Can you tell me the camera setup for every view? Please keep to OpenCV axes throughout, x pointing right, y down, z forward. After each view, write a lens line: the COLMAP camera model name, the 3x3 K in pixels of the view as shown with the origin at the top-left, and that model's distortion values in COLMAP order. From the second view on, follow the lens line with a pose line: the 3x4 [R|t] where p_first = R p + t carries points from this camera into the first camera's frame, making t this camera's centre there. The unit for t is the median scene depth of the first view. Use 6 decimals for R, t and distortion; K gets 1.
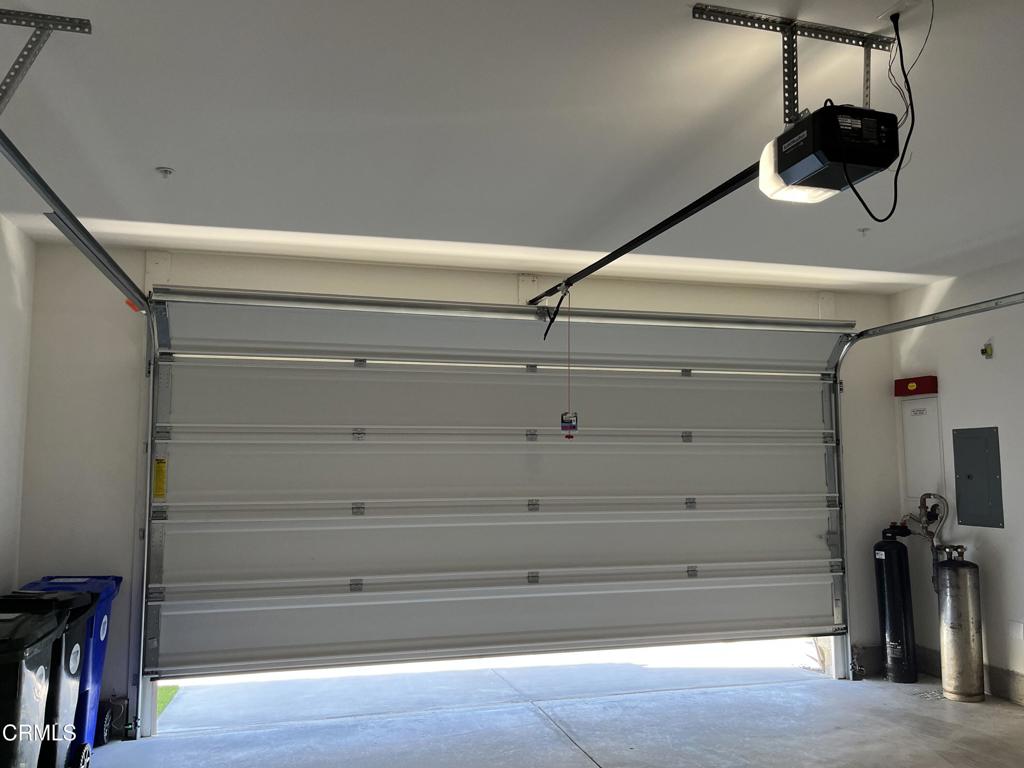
lens RADIAL K [[791.8, 0, 508.6], [0, 791.8, 383.8], [0, 0, 1]] dist [0.067302, -0.100514]
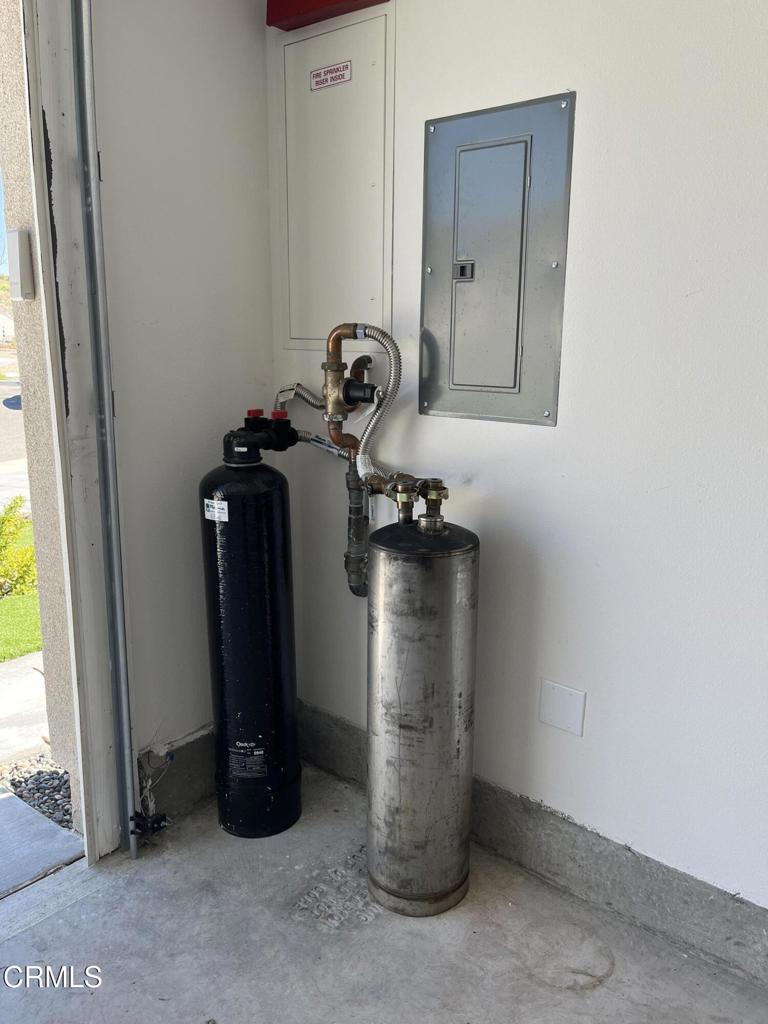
lens RADIAL K [[791.8, 0, 384.0], [0, 791.8, 512.0], [0, 0, 1]] dist [0.067302, -0.100514]
pose [[0.827888, -0.113404, 0.549310, 0.343324], [-0.070712, 0.950431, 0.302787, 0.109673], [-0.556419, -0.289516, 0.778831, 0.708001]]
